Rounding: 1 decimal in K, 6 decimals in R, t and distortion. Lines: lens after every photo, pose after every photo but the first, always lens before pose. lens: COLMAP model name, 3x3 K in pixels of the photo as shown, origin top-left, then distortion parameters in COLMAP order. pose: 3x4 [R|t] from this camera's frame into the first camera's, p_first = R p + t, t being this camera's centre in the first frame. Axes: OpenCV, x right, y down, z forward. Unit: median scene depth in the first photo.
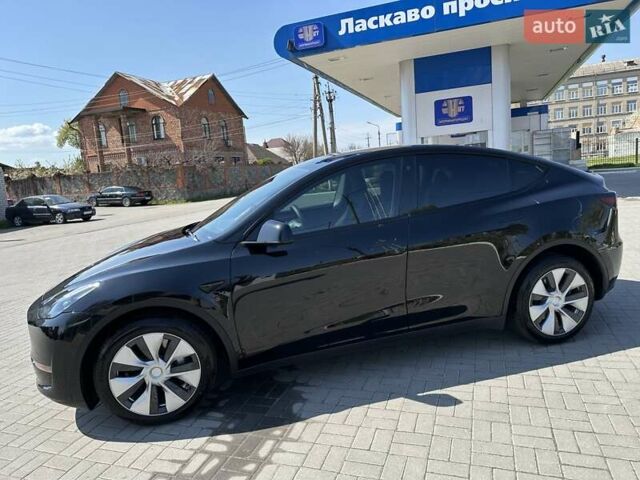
lens RADIAL K [[448.0, 0, 324.8], [0, 448.0, 238.5], [0, 0, 1]] dist [0.053710, -0.066710]
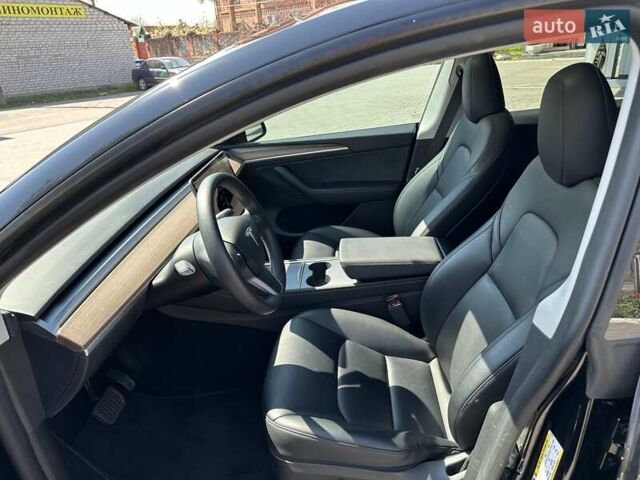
lens RADIAL K [[448.0, 0, 322.8], [0, 448.0, 241.8], [0, 0, 1]] dist [0.053710, -0.066710]
pose [[0.953025, 0.143498, -0.266743, 0.019043], [-0.063140, 0.955427, 0.288396, -0.027493], [0.296238, -0.258007, 0.919606, 0.163892]]
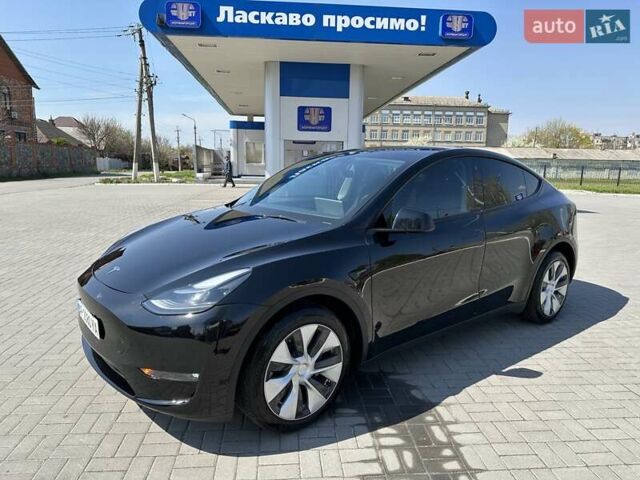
lens RADIAL K [[448.0, 0, 319.7], [0, 448.0, 239.4], [0, 0, 1]] dist [0.053710, -0.066710]
pose [[0.907672, 0.032065, 0.418454, -0.130802], [-0.032069, 0.999461, -0.007024, 0.008004], [-0.418453, -0.007044, 0.908211, 0.032893]]
